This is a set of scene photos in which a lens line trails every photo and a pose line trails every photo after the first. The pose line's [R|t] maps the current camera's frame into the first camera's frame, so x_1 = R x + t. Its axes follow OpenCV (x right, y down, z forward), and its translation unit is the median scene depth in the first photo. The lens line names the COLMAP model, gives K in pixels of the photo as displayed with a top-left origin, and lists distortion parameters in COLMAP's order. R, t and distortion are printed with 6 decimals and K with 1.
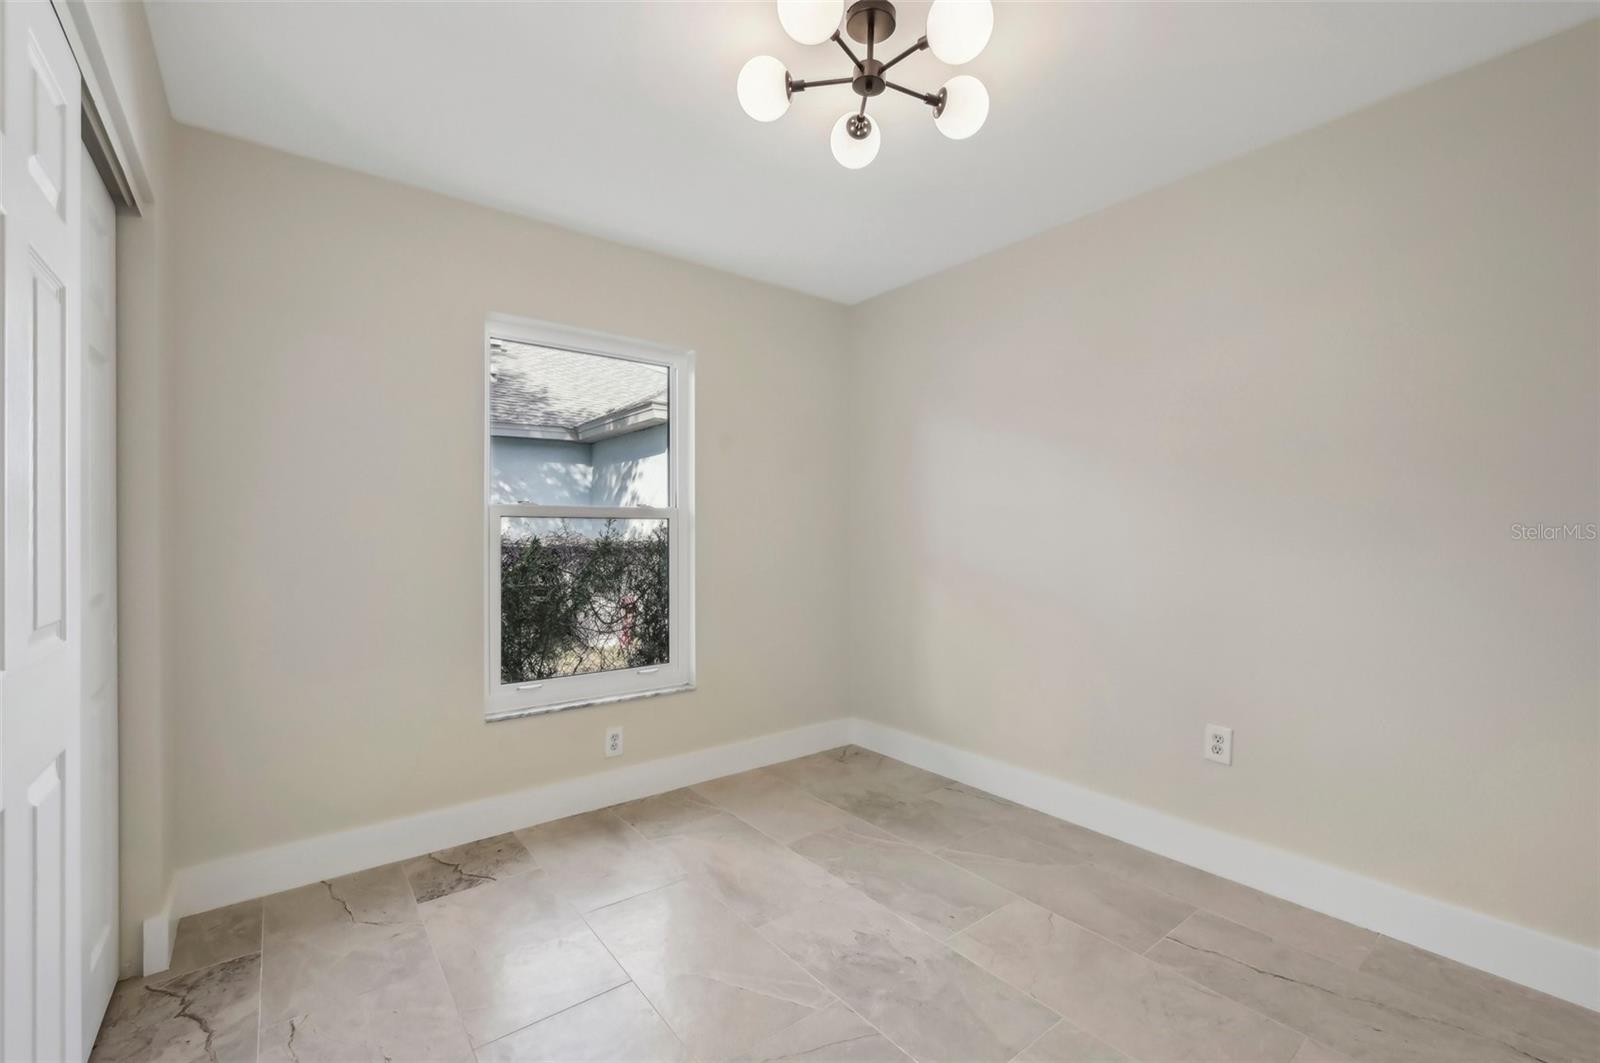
lens RADIAL K [[691.3, 0, 814.1], [0, 691.3, 536.8], [0, 0, 1]] dist [0.008656, 0.001789]
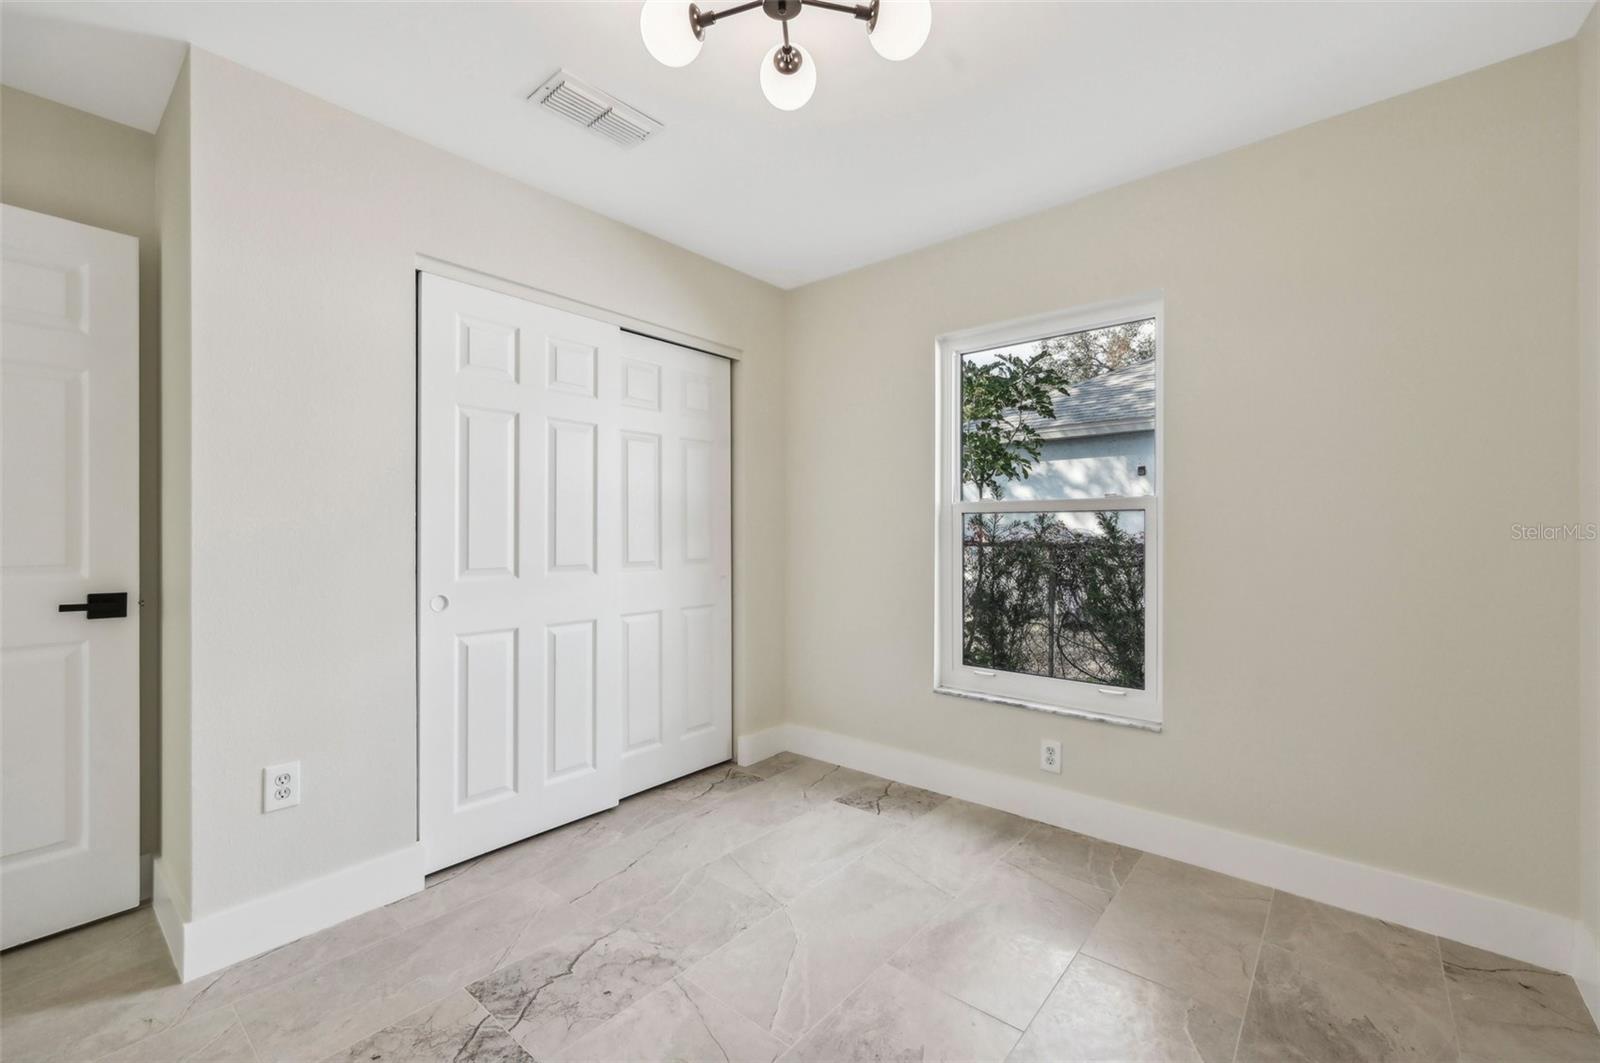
lens RADIAL K [[691.3, 0, 797.8], [0, 691.3, 527.8], [0, 0, 1]] dist [0.008656, 0.001789]
pose [[0.174816, -0.000120, -0.984601, 0.595471], [-0.002041, 0.999998, -0.000485, -0.004356], [0.984599, 0.002094, 0.174816, 0.547103]]
